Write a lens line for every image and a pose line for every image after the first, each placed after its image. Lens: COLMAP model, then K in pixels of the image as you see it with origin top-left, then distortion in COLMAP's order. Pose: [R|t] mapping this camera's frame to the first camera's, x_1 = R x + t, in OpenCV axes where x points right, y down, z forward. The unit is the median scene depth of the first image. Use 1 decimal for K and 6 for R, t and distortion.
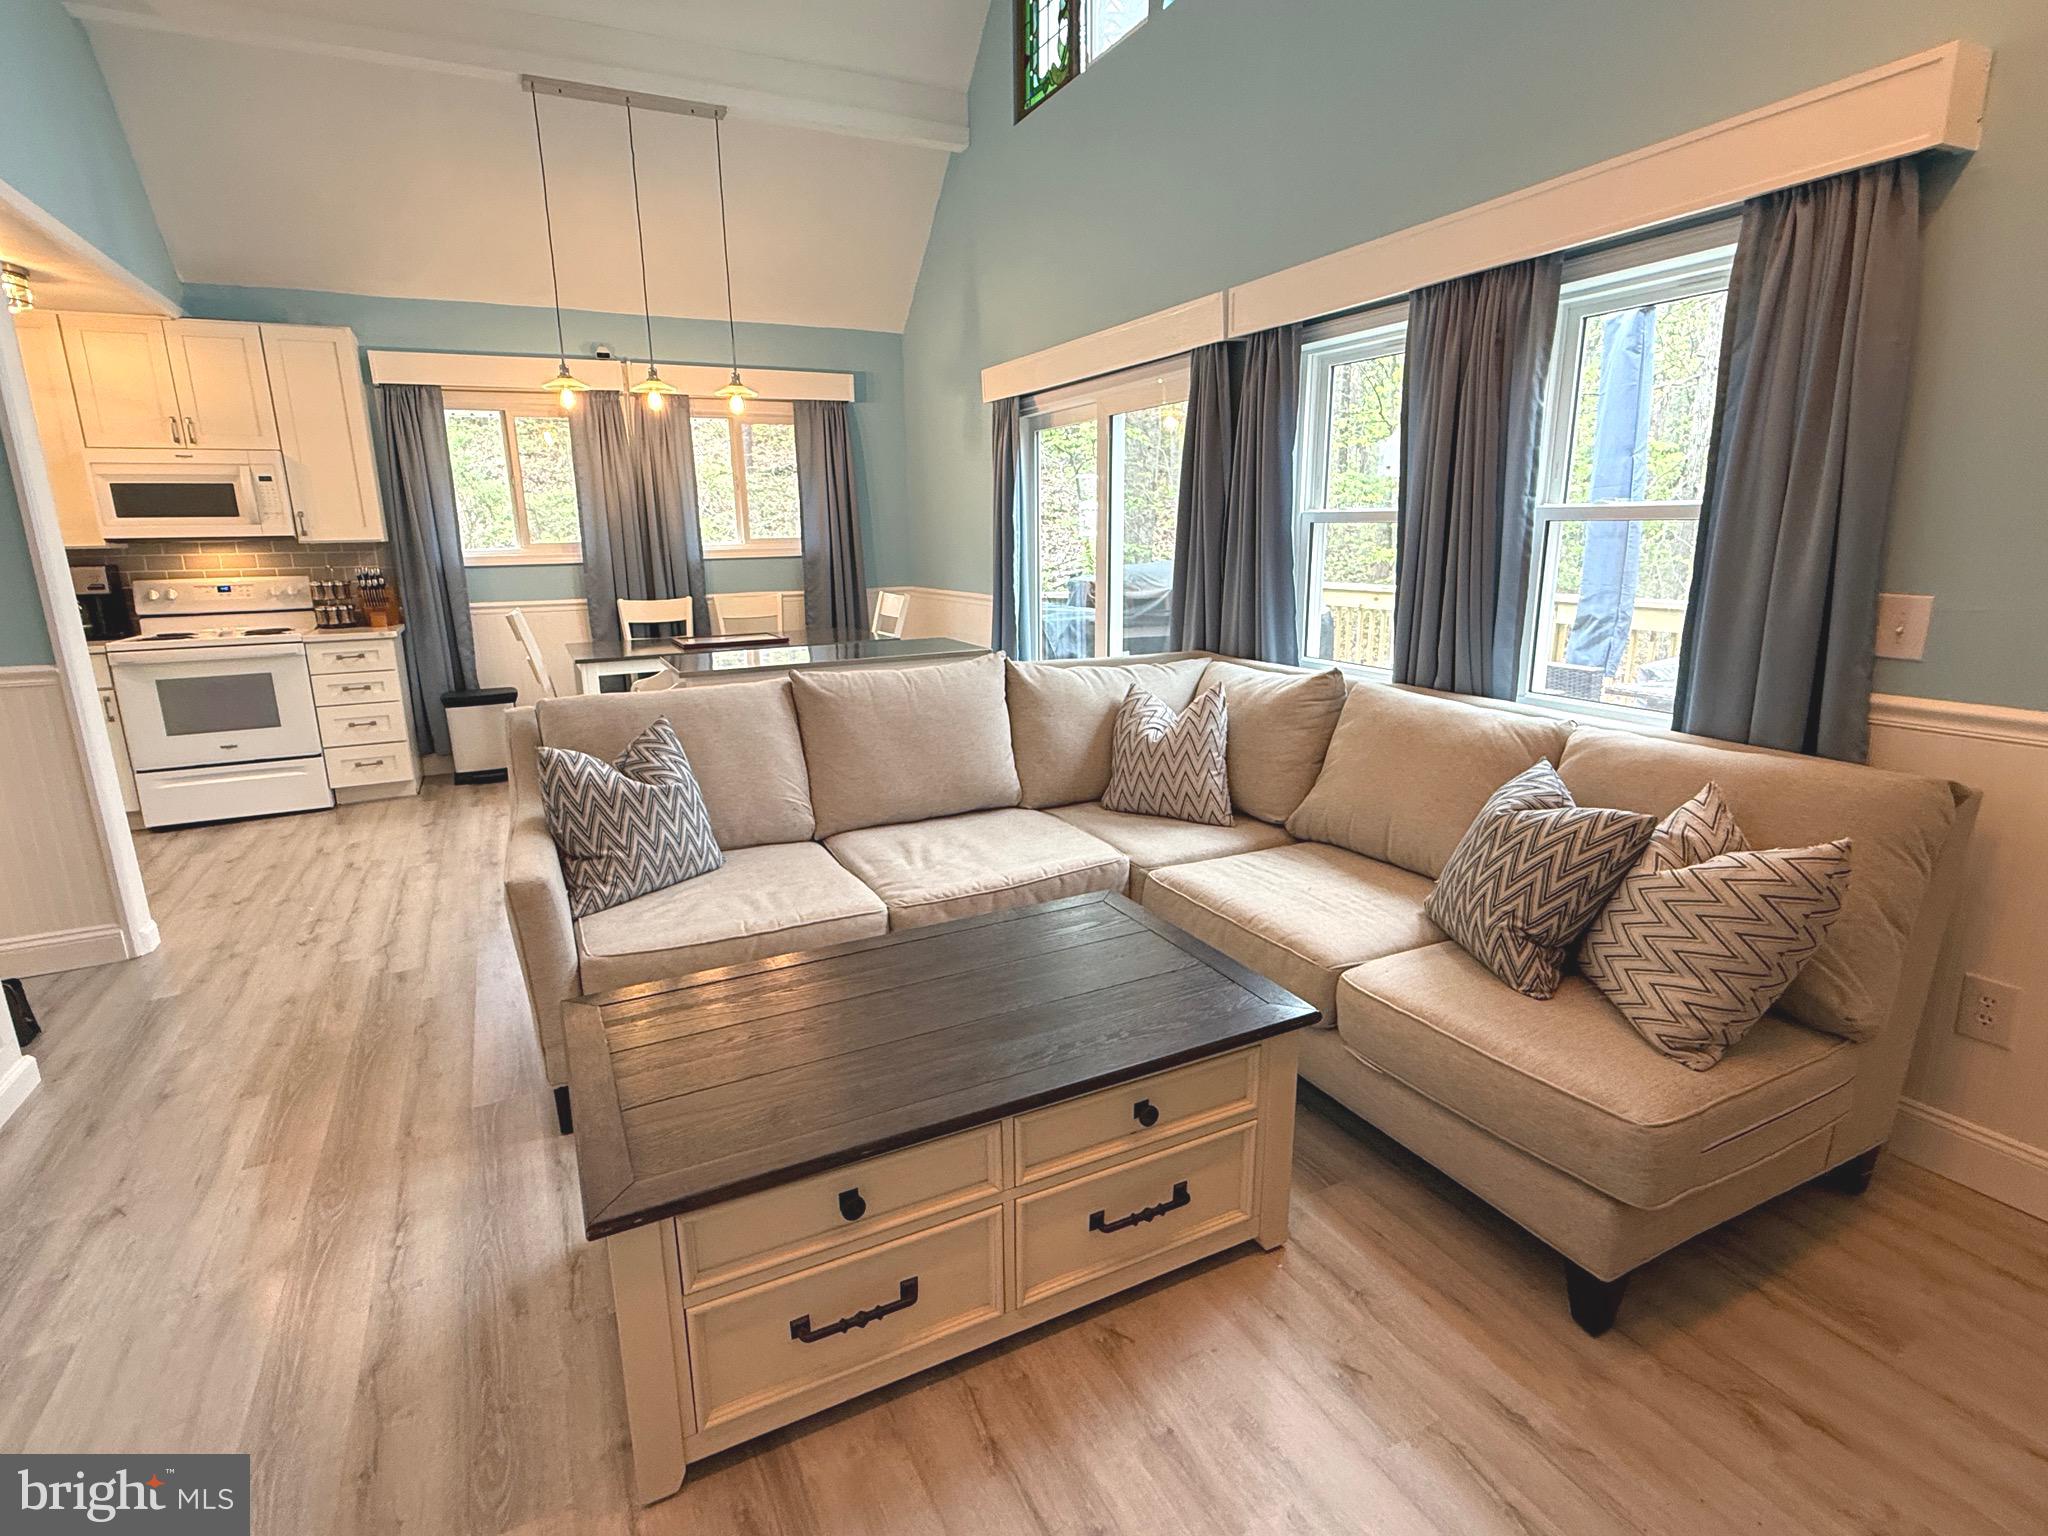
lens RADIAL K [[1008.2, 0, 1016.1], [0, 1008.2, 765.3], [0, 0, 1]] dist [0.000831, -0.000349]
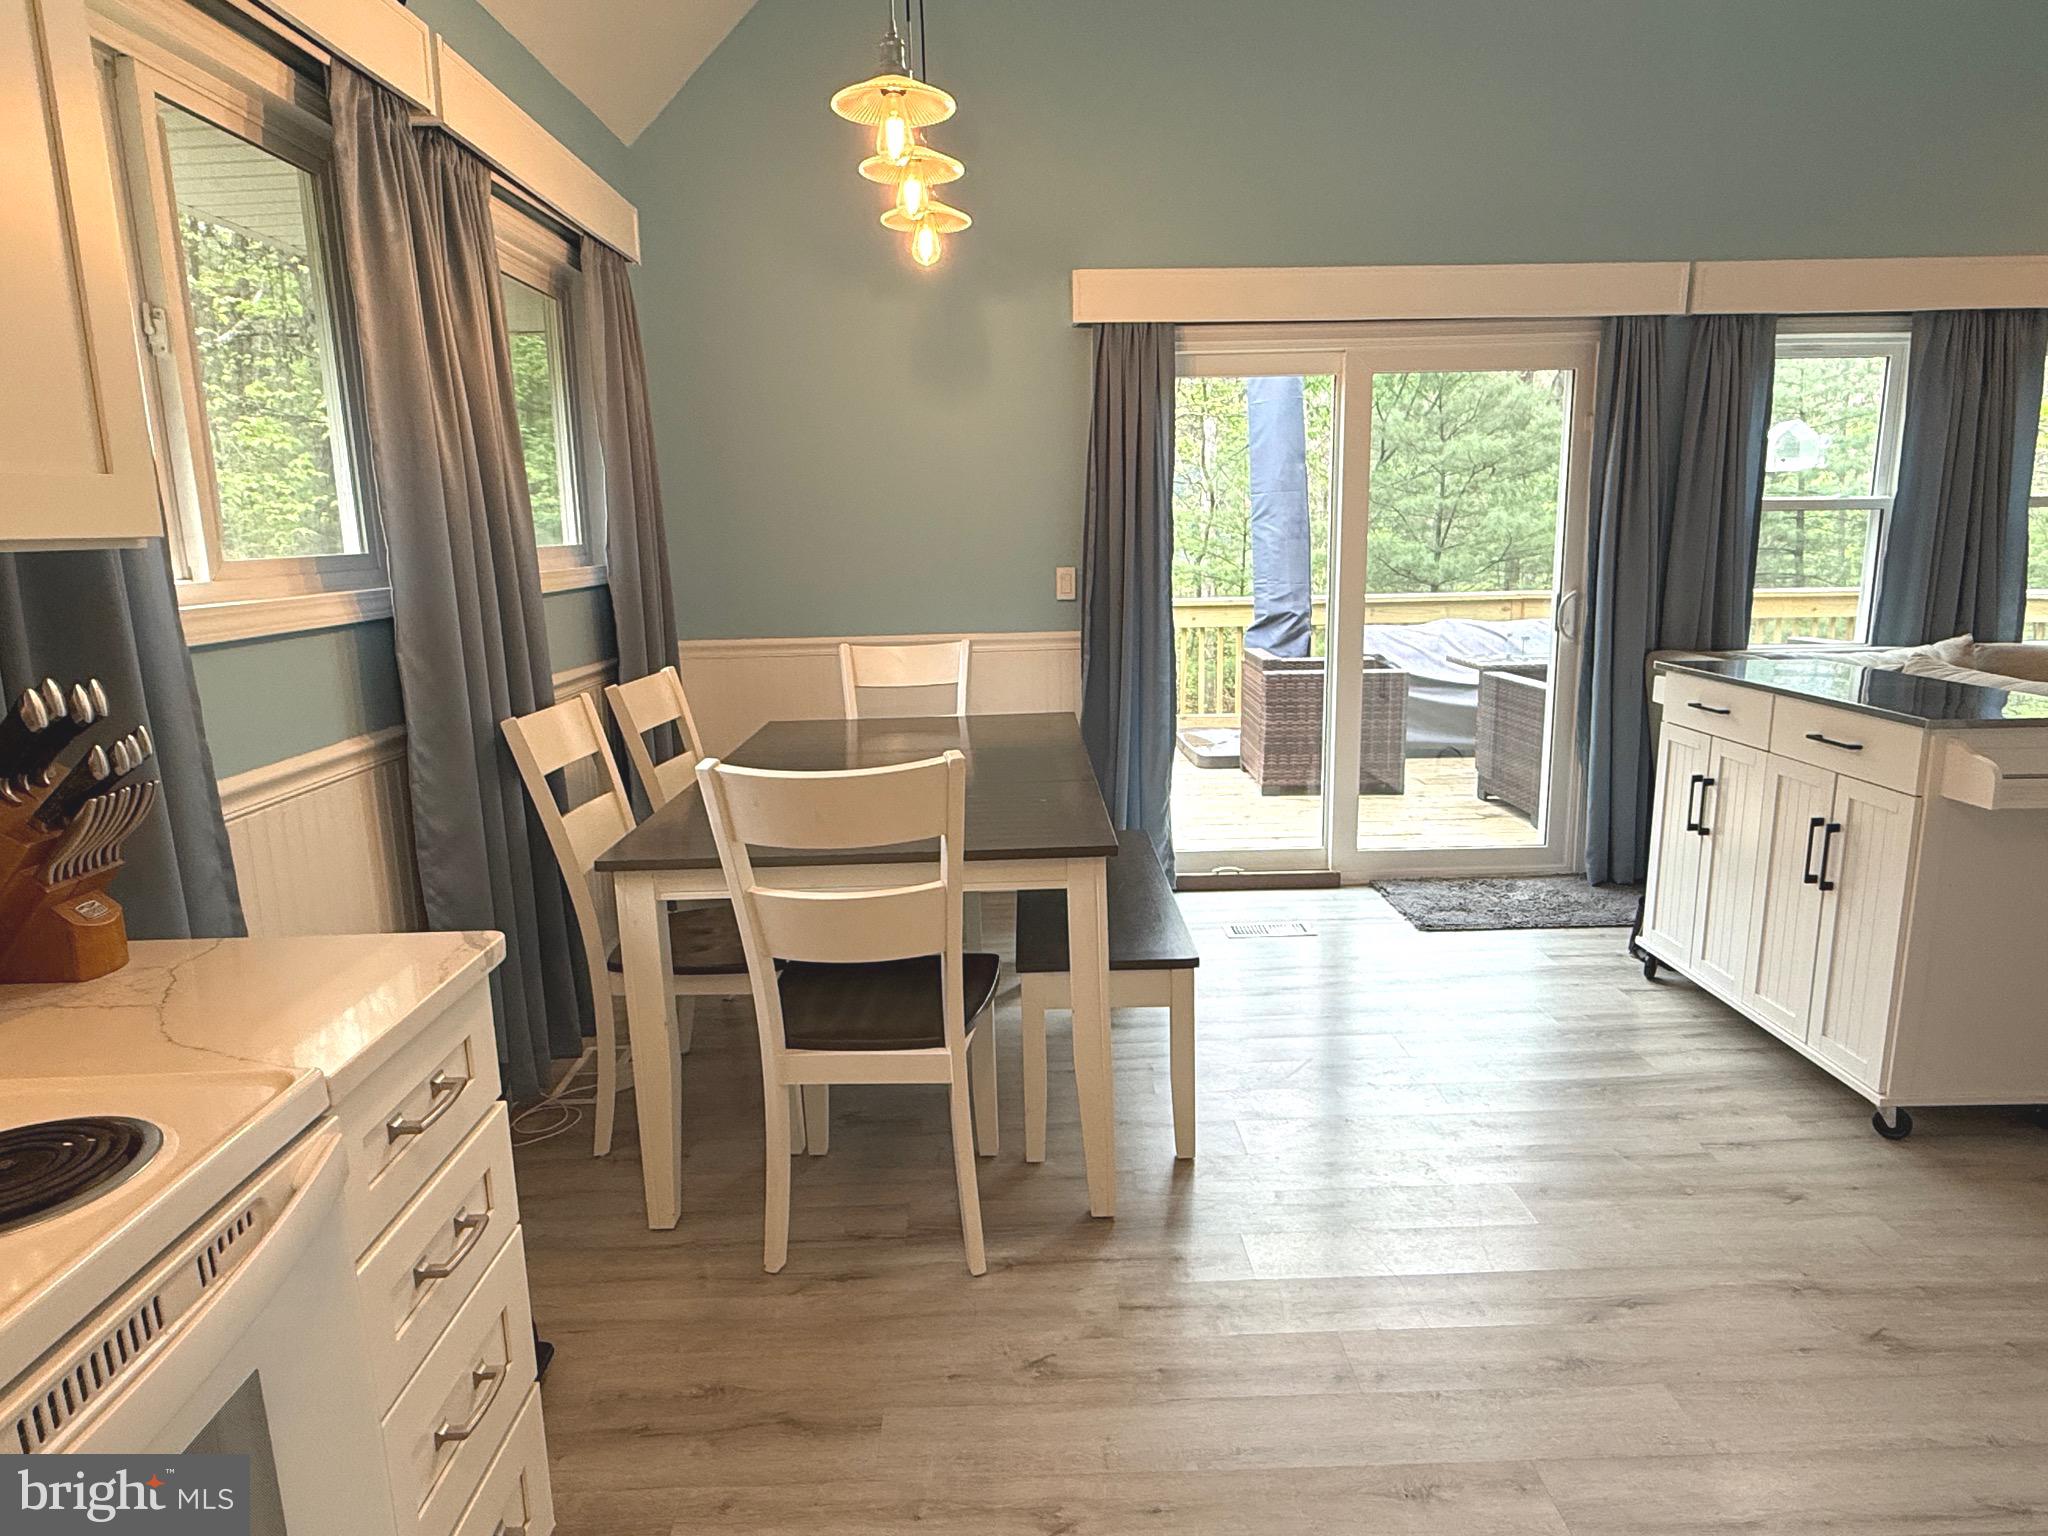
lens RADIAL K [[1221.2, 0, 1028.1], [0, 1221.2, 767.6], [0, 0, 1]] dist [-0.001770, -0.003591]
pose [[0.438409, -0.164972, 0.883505, -1.369731], [0.218529, 0.973077, 0.073259, -0.282282], [-0.871804, 0.160954, 0.462657, 1.318612]]
